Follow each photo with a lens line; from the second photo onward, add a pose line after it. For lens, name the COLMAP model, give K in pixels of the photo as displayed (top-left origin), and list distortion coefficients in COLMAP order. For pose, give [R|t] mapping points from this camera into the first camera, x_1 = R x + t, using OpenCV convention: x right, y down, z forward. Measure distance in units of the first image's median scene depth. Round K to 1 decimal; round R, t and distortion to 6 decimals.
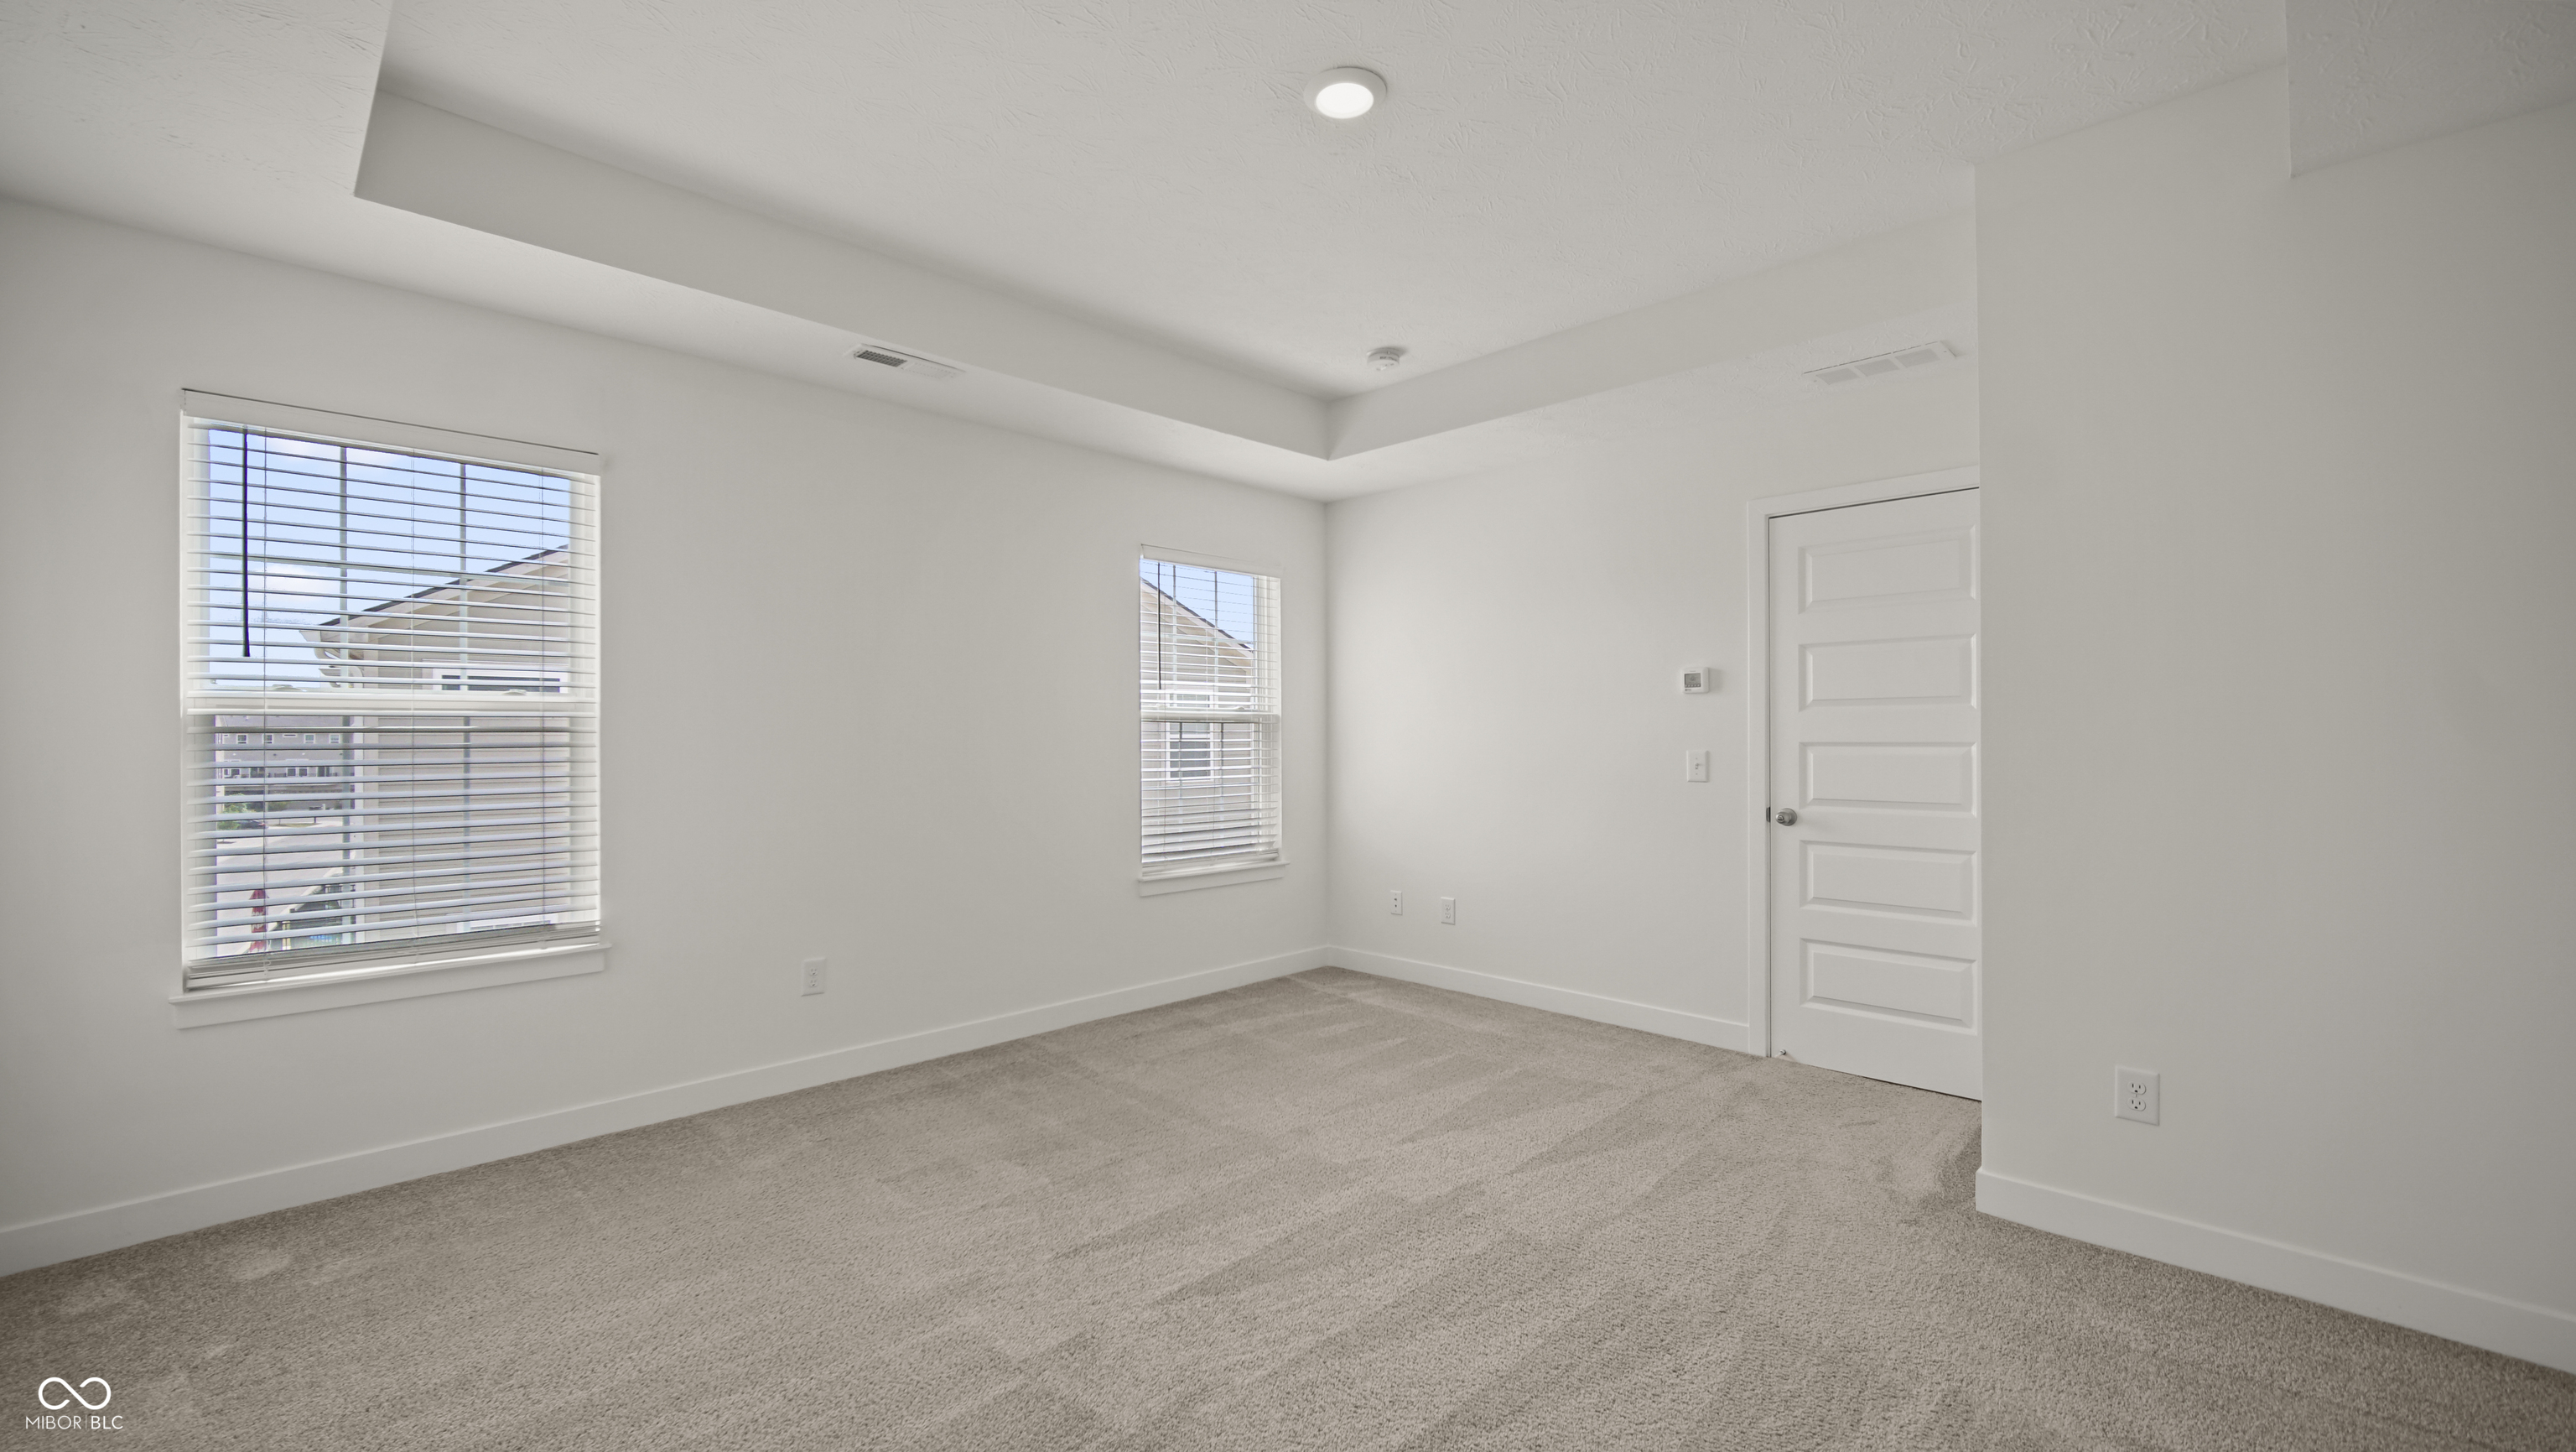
lens RADIAL K [[1065.6, 0, 1285.7], [0, 1065.6, 749.3], [0, 0, 1]] dist [-0.000702, -0.000059]
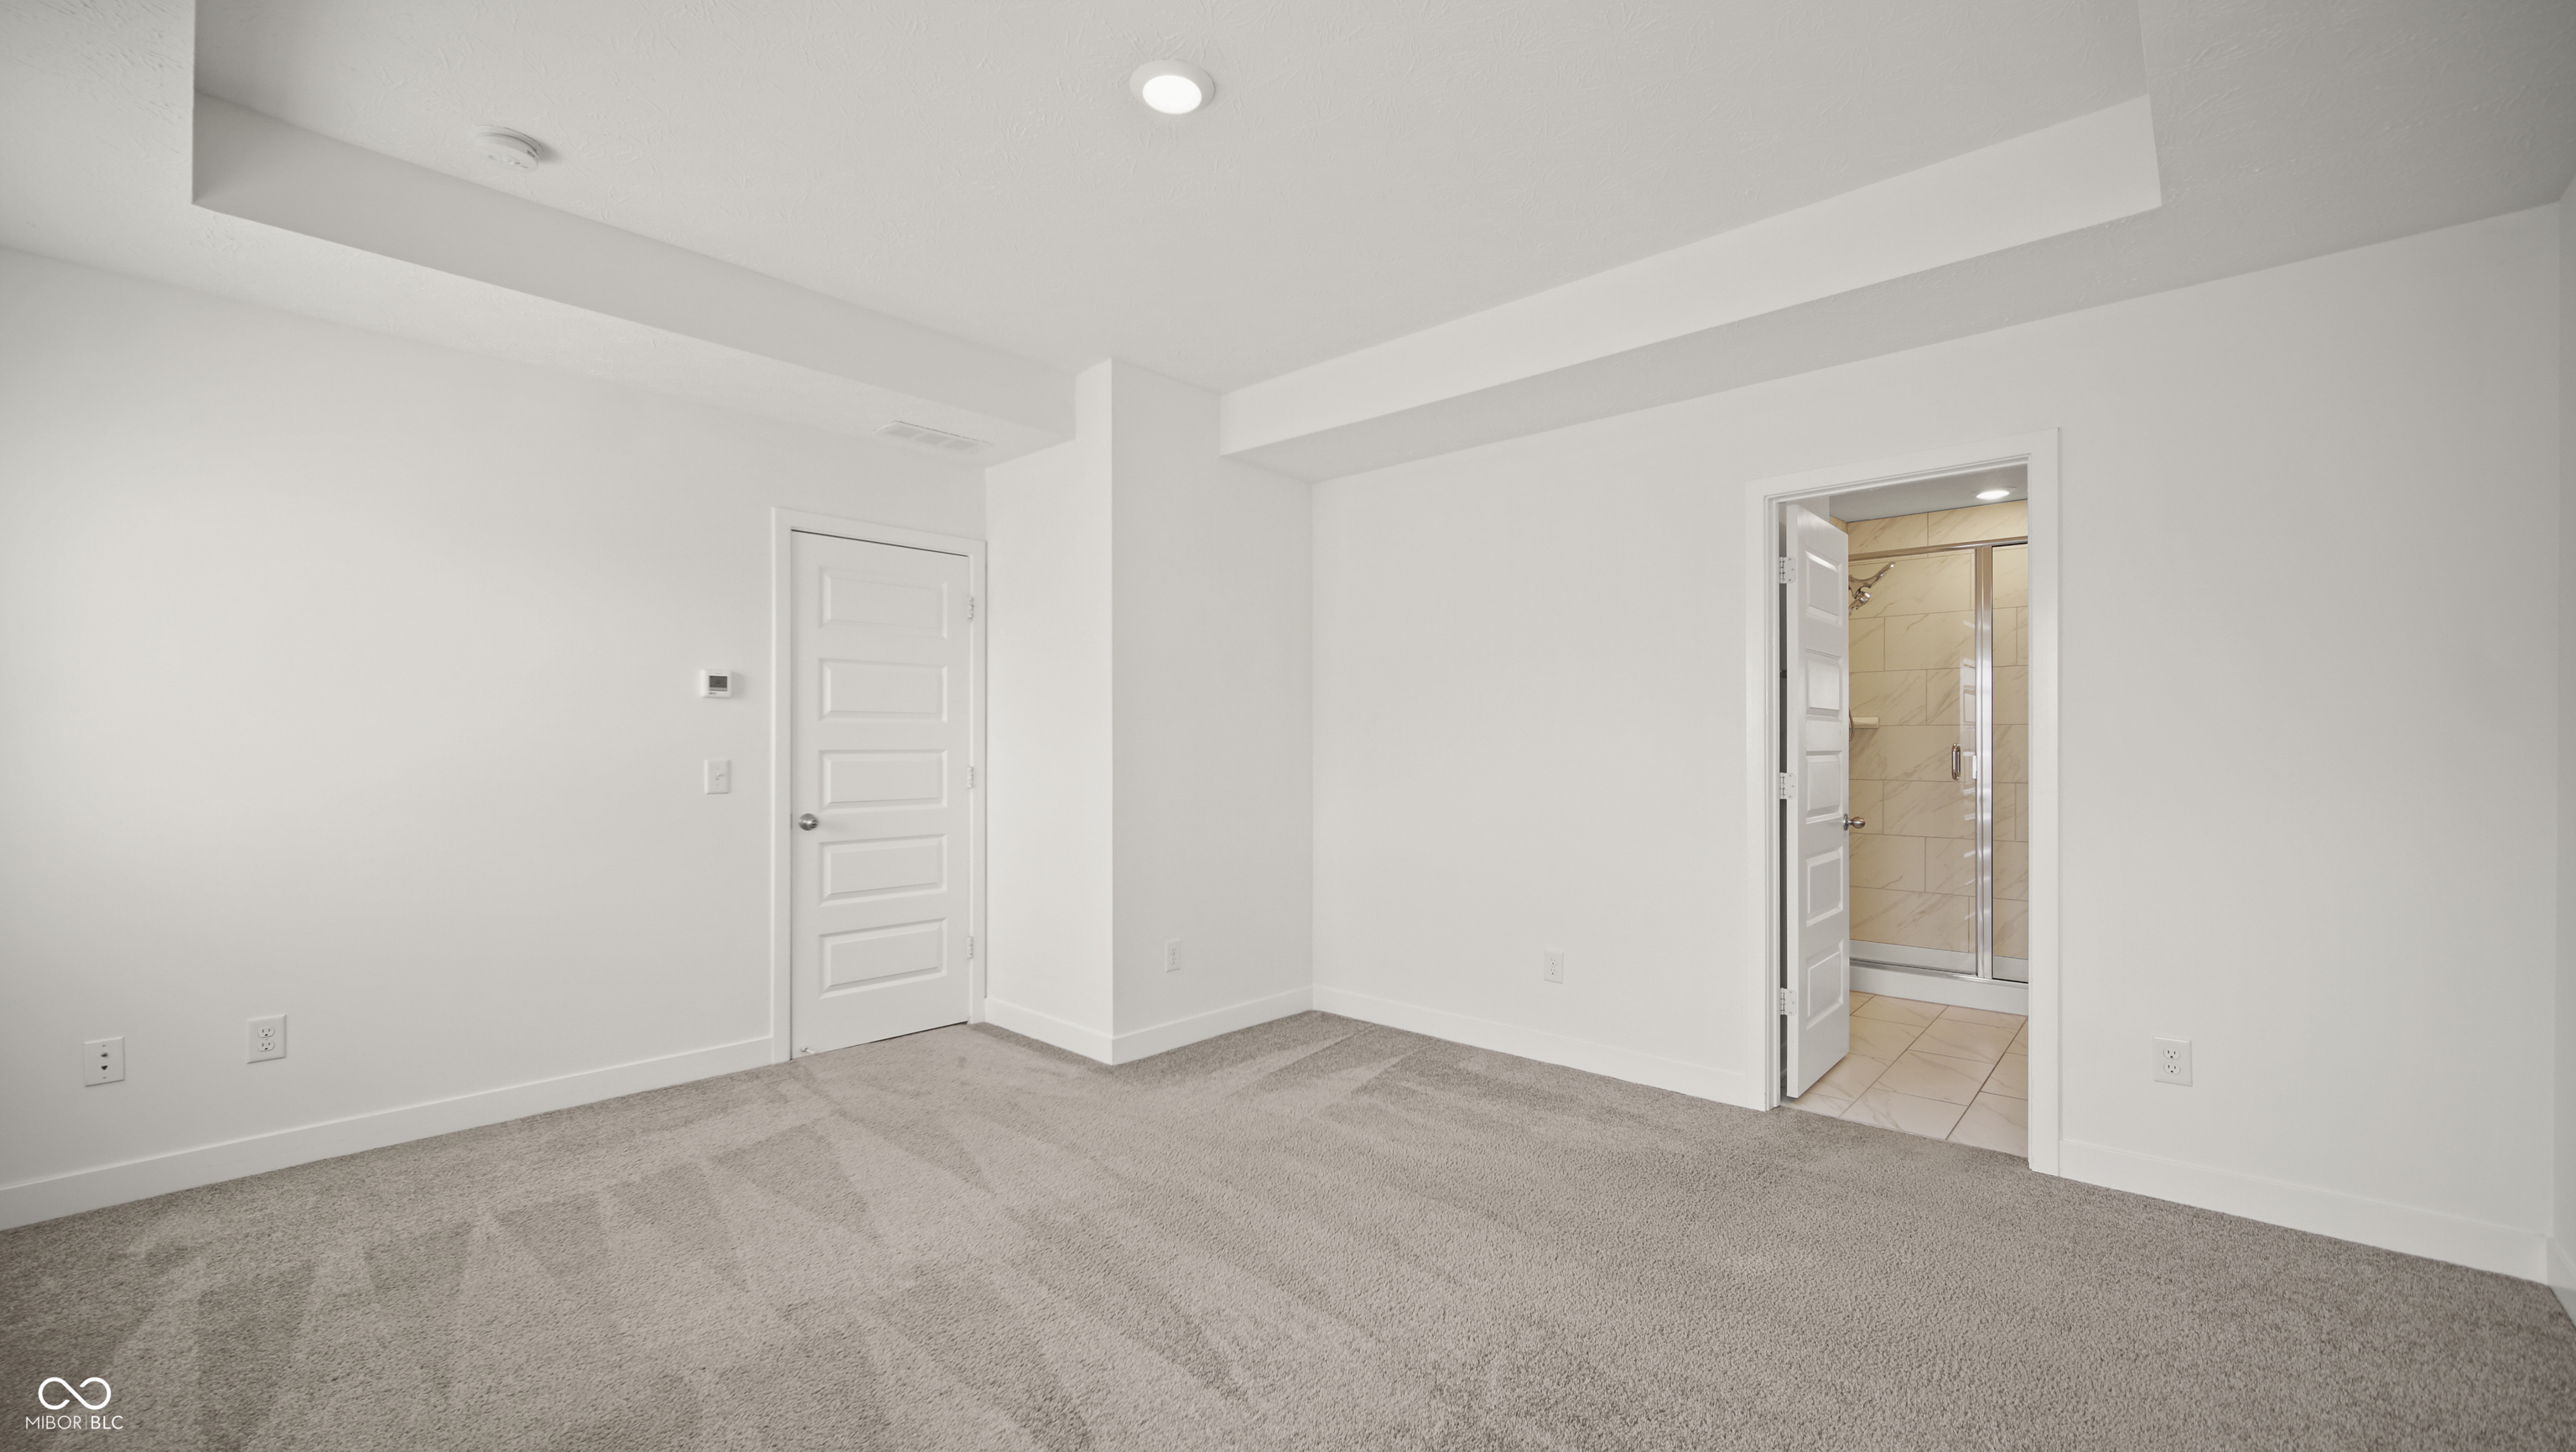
lens RADIAL K [[1023.0, 0, 1278.5], [0, 1023.0, 761.0], [0, 0, 1]] dist [0.000240, 0.000104]
pose [[-0.048787, -0.014279, 0.998707, -0.557699], [0.006085, 0.999875, 0.014593, -0.007974], [-0.998791, 0.006789, -0.048694, 0.595797]]
